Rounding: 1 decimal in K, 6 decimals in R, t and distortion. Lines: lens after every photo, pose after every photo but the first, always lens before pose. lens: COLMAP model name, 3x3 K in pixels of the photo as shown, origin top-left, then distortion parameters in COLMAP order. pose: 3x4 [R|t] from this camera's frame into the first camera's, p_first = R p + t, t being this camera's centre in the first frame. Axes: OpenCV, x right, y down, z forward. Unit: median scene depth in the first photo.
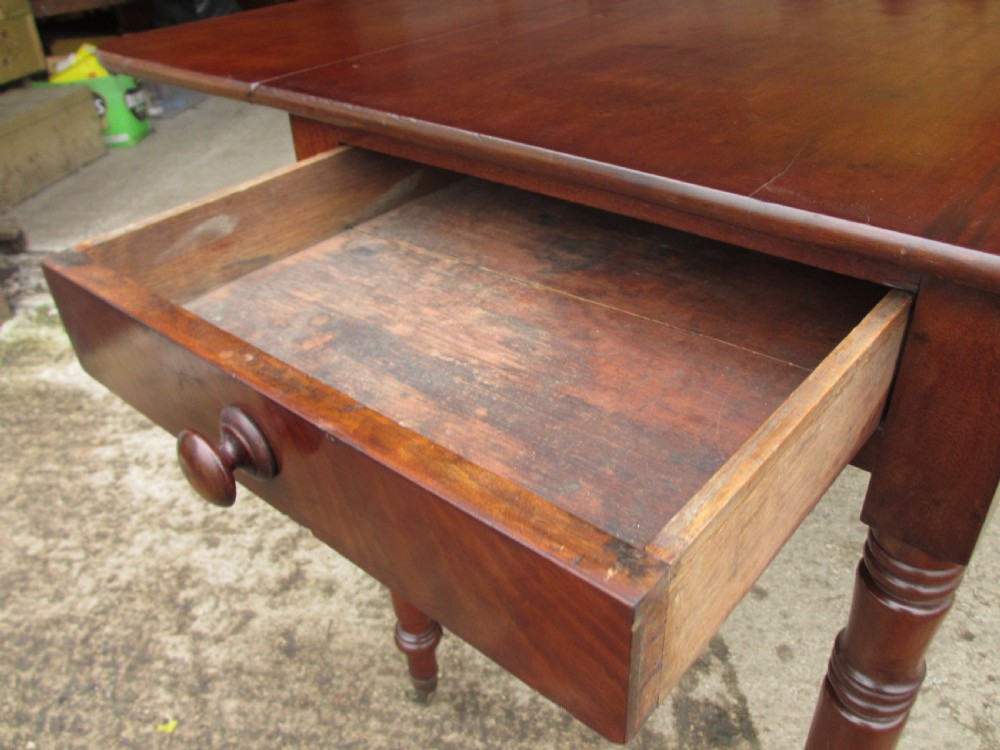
lens RADIAL K [[817.9, 0, 502.7], [0, 817.9, 383.5], [0, 0, 1]] dist [-0.055296, 0.017526]
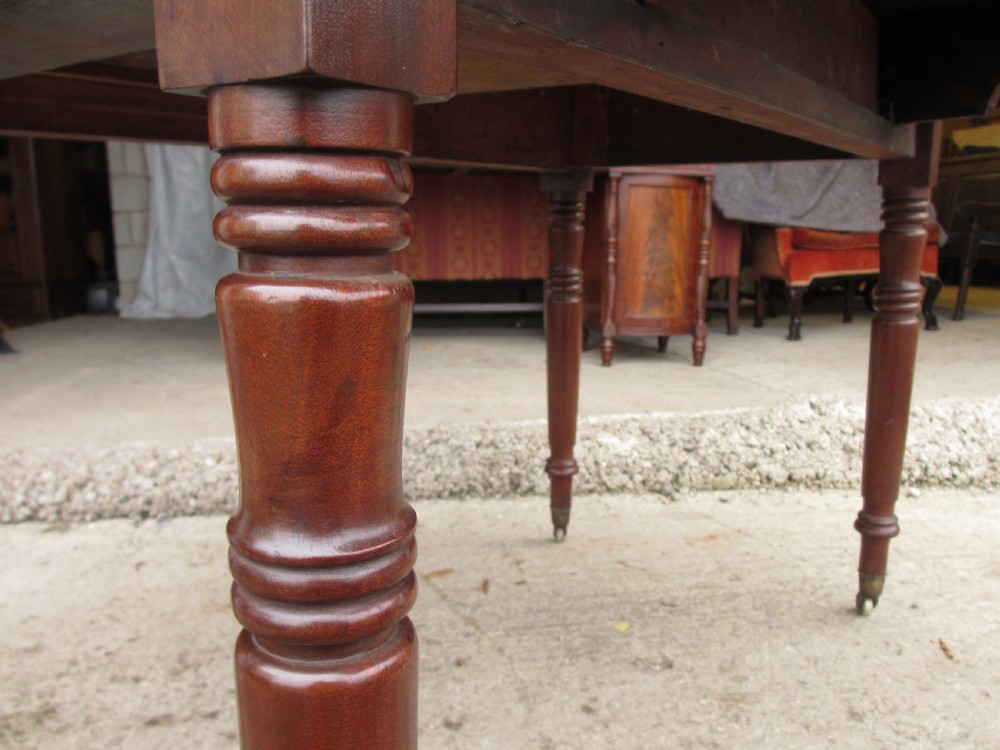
lens RADIAL K [[825.5, 0, 499.2], [0, 825.5, 377.8], [0, 0, 1]] dist [-0.055192, 0.020461]
pose [[0.966956, -0.006820, 0.254854, 0.030130], [0.105396, 0.920914, -0.375246, 0.208776], [-0.232139, 0.389707, 0.891201, 0.275797]]
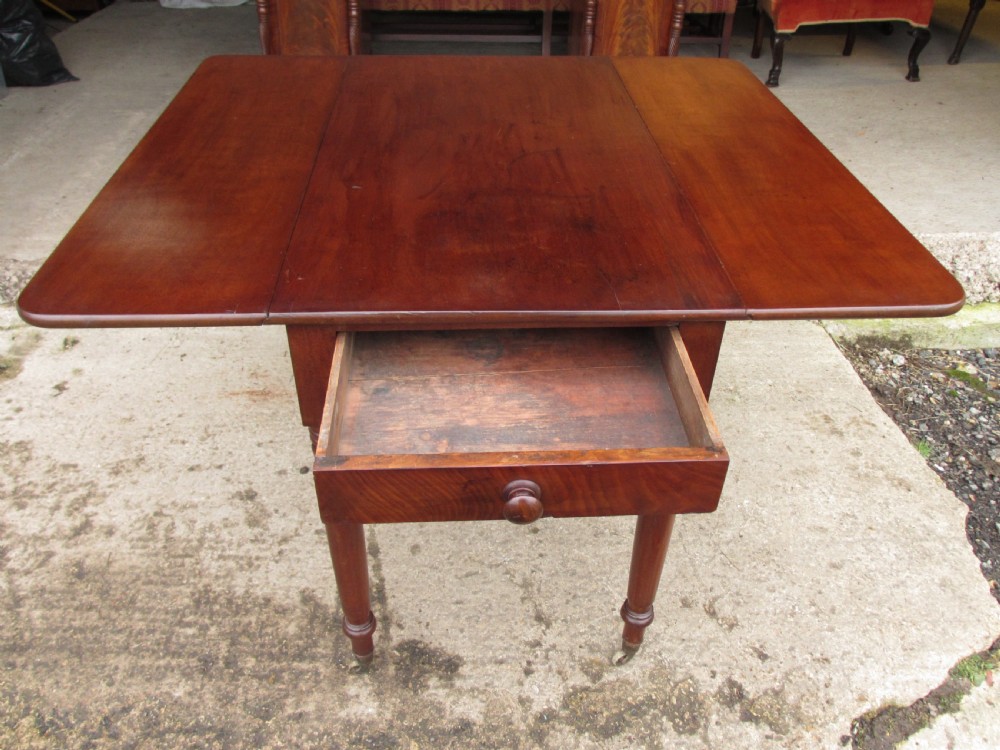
lens RADIAL K [[816.4, 0, 500.0], [0, 816.4, 375.0], [0, 0, 1]] dist [-0.049342, 0.011644]
pose [[0.984866, -0.048501, 0.166394, 0.257008], [0.039302, 0.997535, 0.058139, -0.080627], [-0.168804, -0.050719, 0.984344, -0.525209]]
